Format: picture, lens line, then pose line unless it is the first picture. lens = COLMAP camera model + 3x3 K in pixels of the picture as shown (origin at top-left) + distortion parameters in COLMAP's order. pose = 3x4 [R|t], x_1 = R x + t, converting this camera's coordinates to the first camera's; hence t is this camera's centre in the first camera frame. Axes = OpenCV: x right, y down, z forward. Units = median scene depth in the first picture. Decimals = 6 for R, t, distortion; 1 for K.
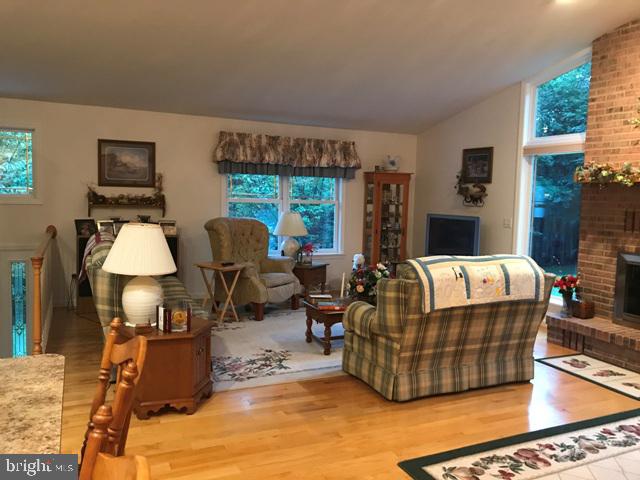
lens RADIAL K [[520.0, 0, 314.9], [0, 520.0, 236.7], [0, 0, 1]] dist [0.037243, -0.072607]
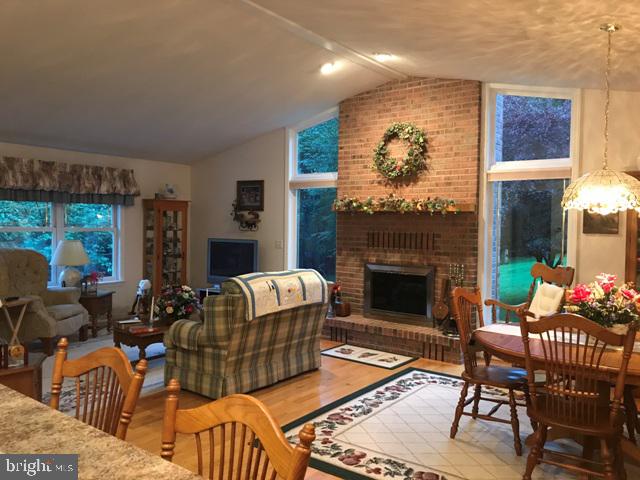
lens RADIAL K [[520.0, 0, 330.0], [0, 520.0, 232.1], [0, 0, 1]] dist [0.037243, -0.072607]
pose [[0.864840, -0.021970, 0.501566, -0.128941], [0.049127, 0.997951, -0.040995, 0.000067], [-0.499638, 0.060094, 0.864147, -0.084220]]
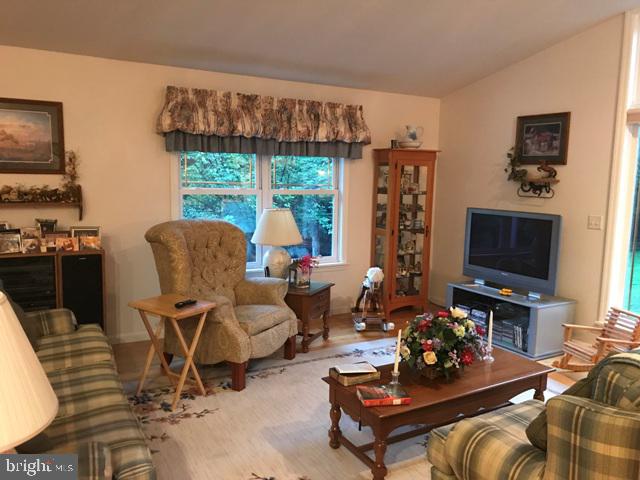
lens RADIAL K [[520.0, 0, 311.0], [0, 520.0, 238.5], [0, 0, 1]] dist [0.037243, -0.072607]
pose [[0.996276, -0.017166, 0.084496, -0.067300], [0.013520, 0.998960, 0.043543, -0.042348], [-0.085155, -0.042239, 0.995472, 0.361657]]
